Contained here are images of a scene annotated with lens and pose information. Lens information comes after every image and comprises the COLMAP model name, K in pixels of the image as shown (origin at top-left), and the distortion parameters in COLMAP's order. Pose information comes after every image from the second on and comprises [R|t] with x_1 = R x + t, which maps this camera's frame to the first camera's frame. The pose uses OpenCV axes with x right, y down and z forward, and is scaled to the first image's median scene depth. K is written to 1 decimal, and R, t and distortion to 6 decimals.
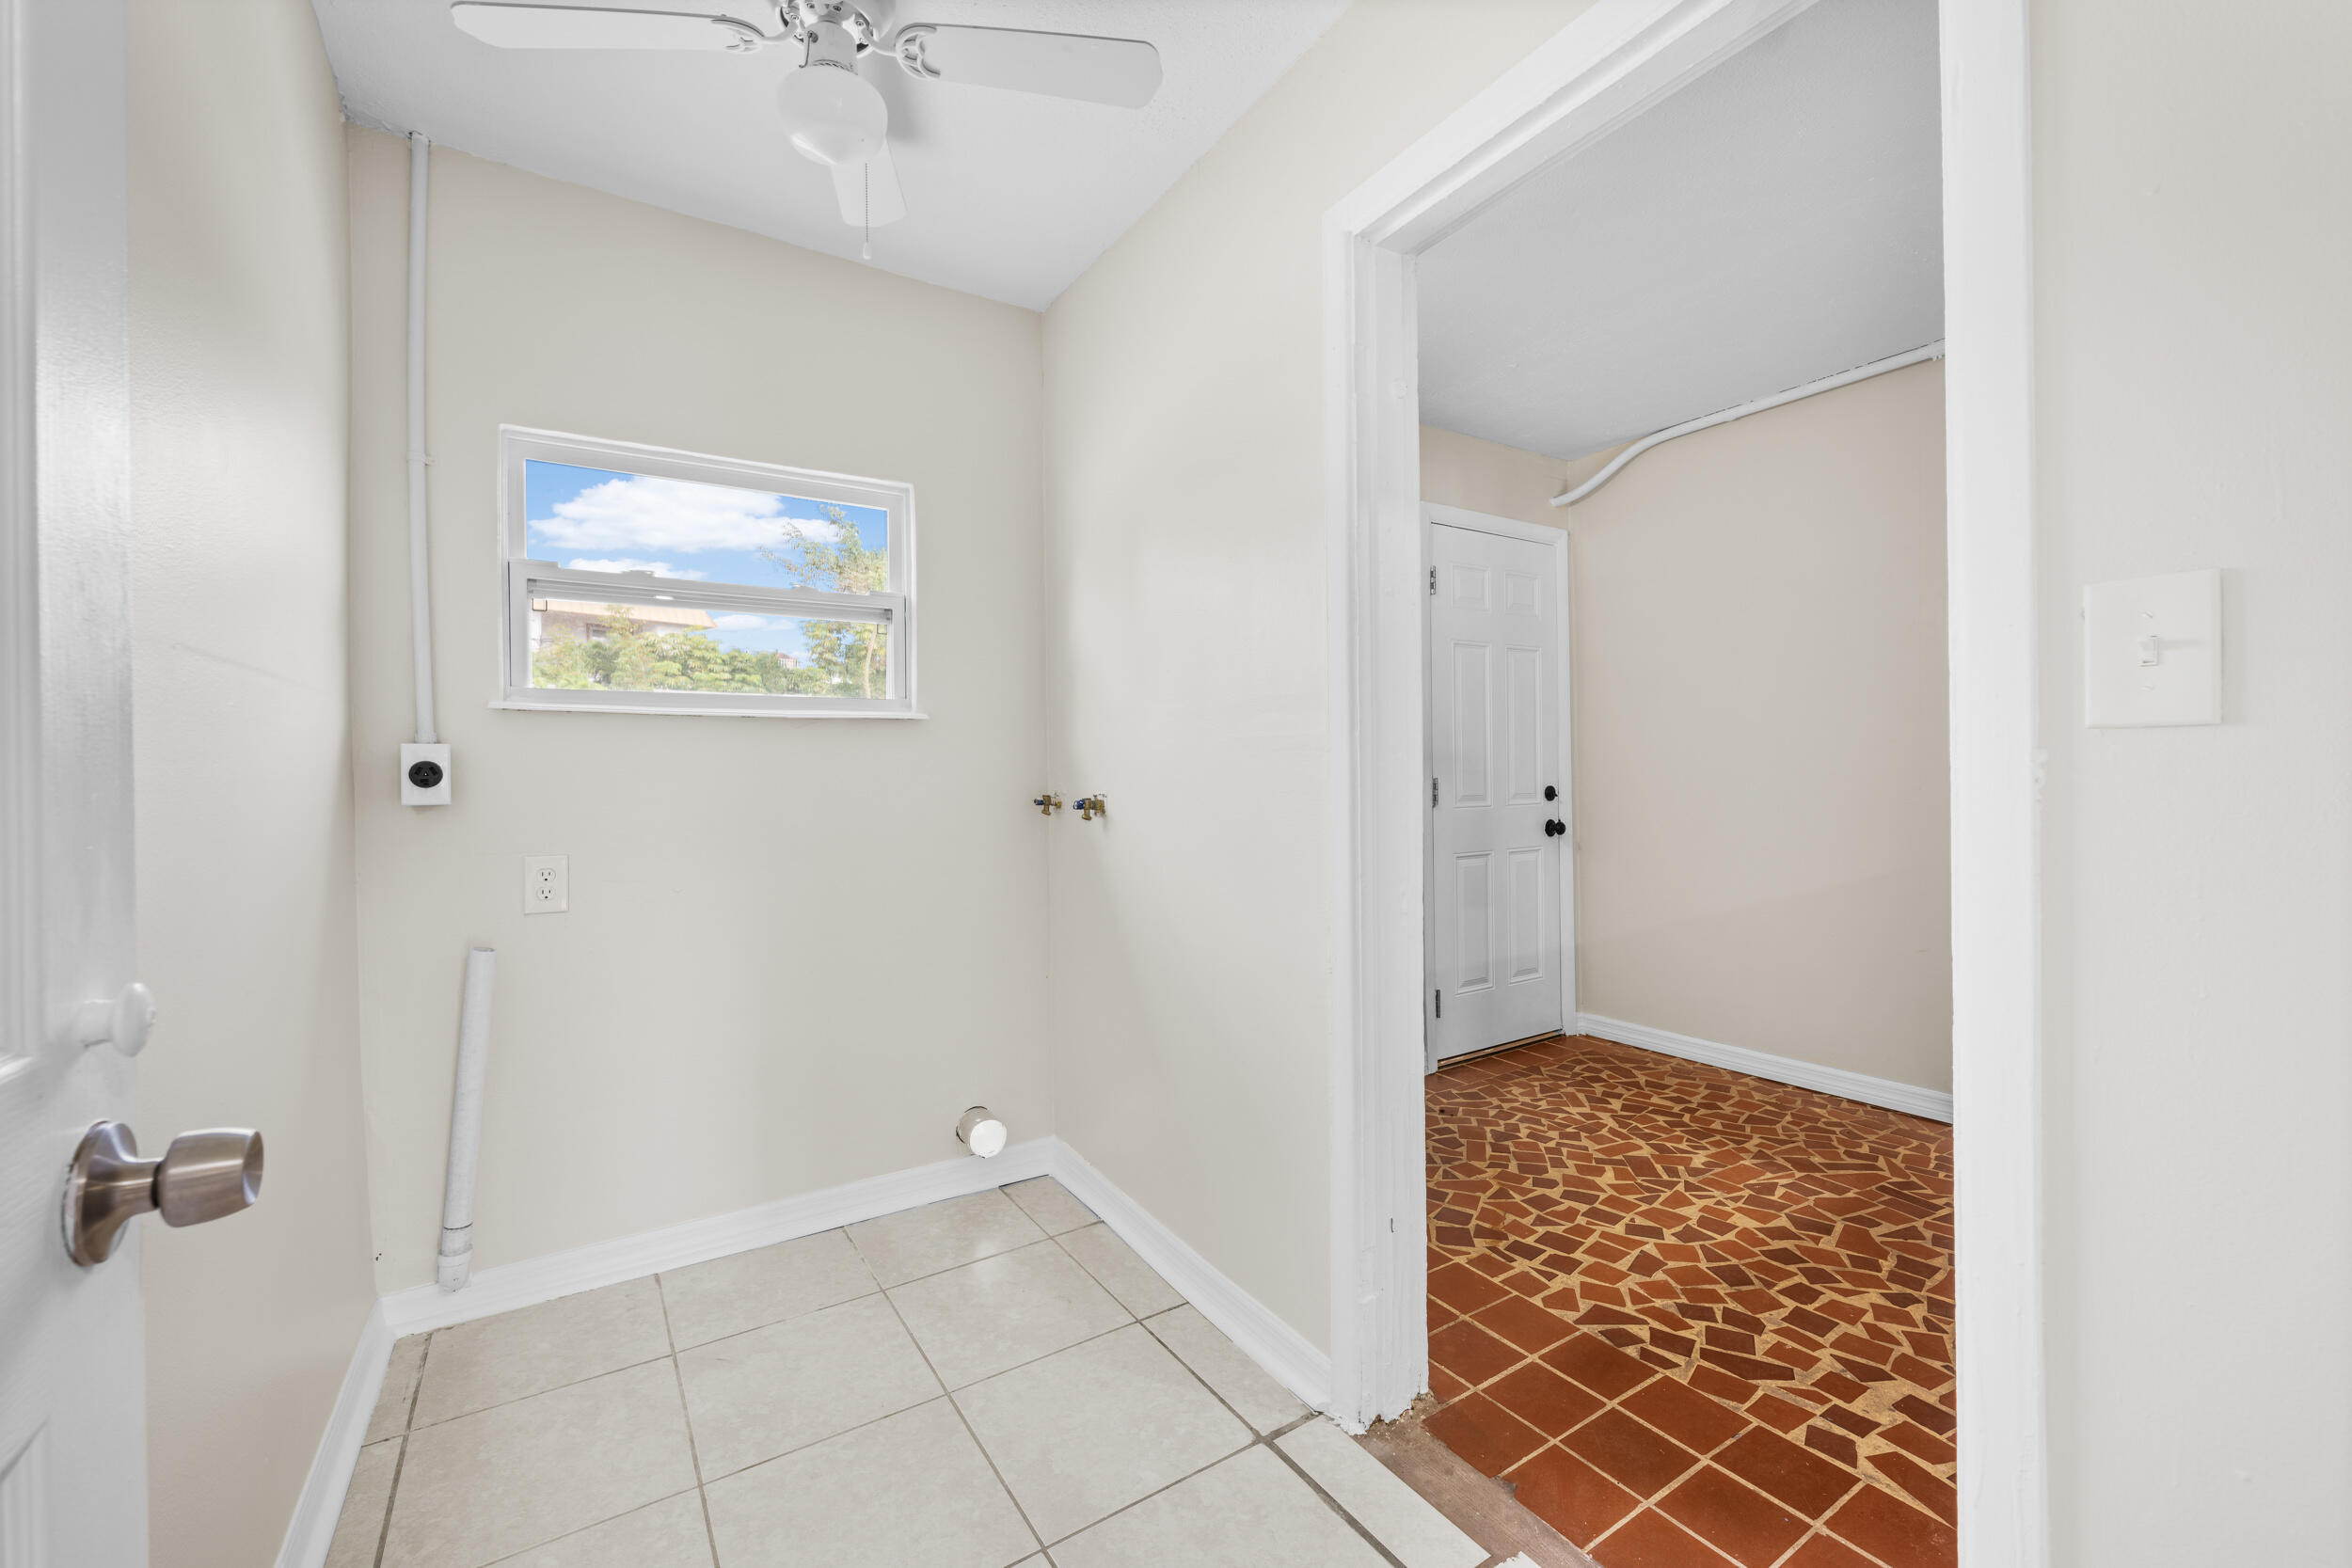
lens RADIAL K [[949.7, 0, 1167.1], [0, 949.7, 772.6], [0, 0, 1]] dist [-0.000246, 0.000127]
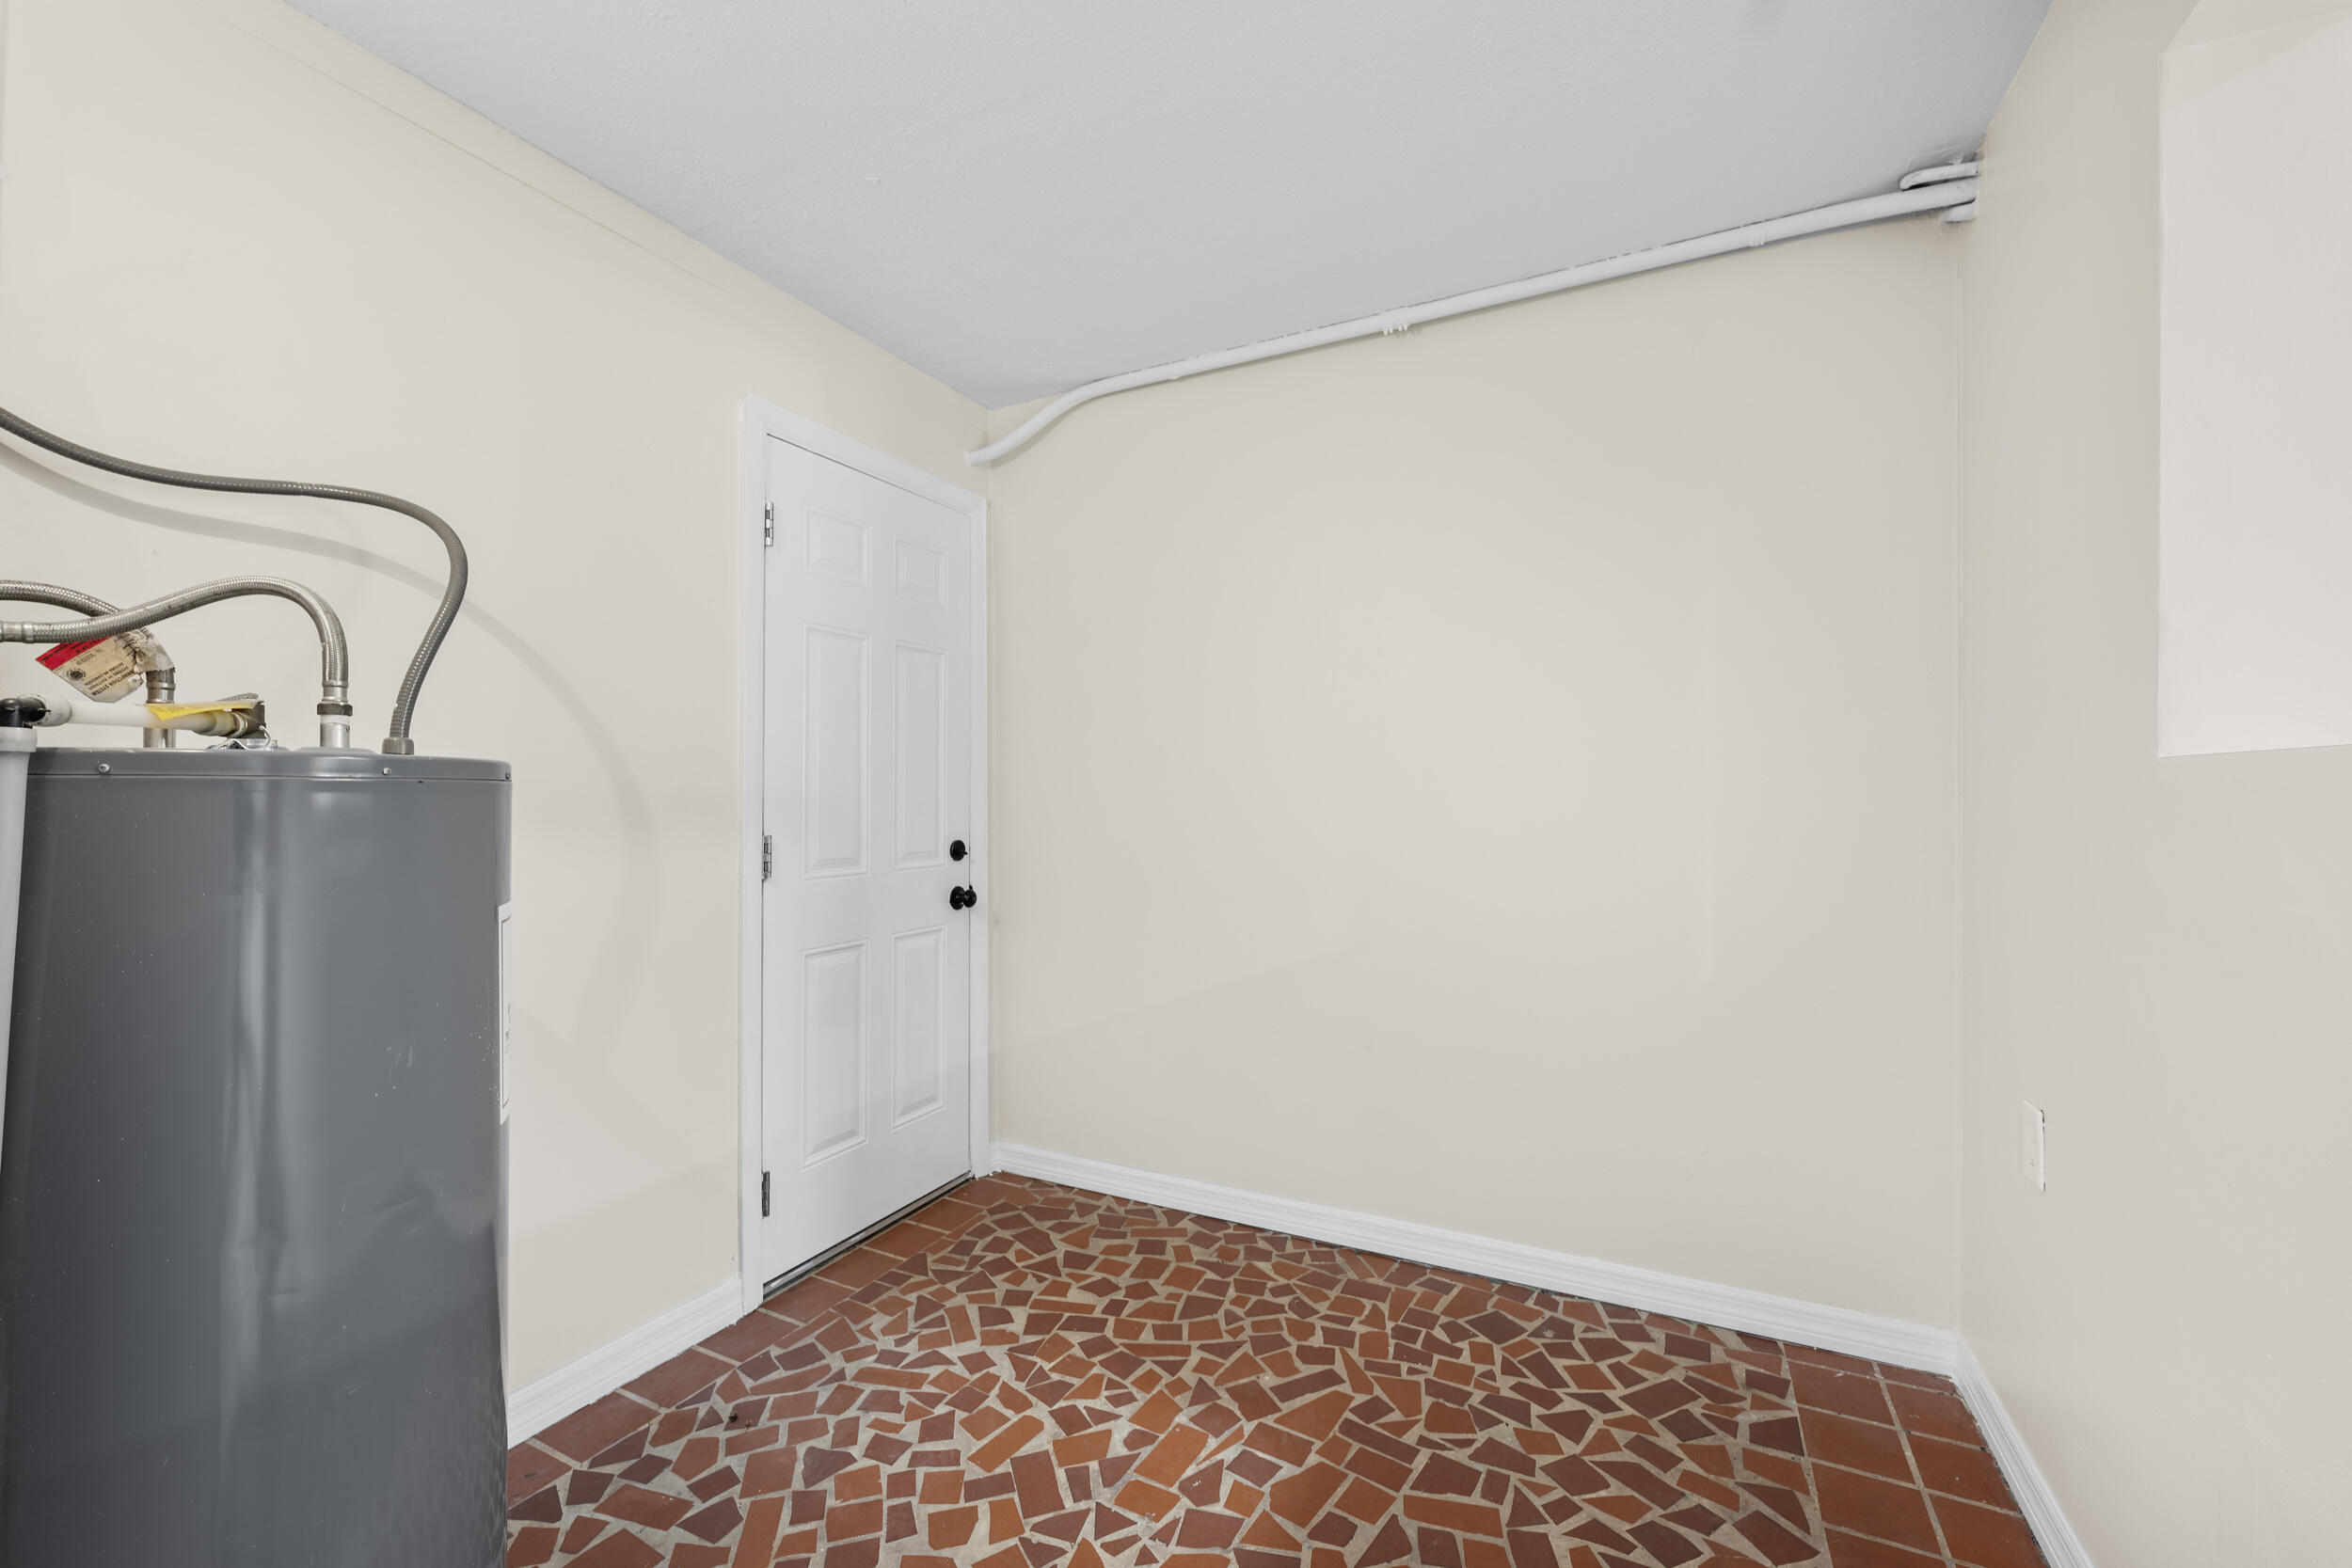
lens RADIAL K [[949.7, 0, 1167.1], [0, 949.7, 772.6], [0, 0, 1]] dist [-0.000246, 0.000127]
pose [[0.864486, 0.022770, 0.502141, 0.217428], [-0.008943, 0.999512, -0.029928, -0.021859], [-0.502577, 0.021382, 0.864268, 0.357275]]
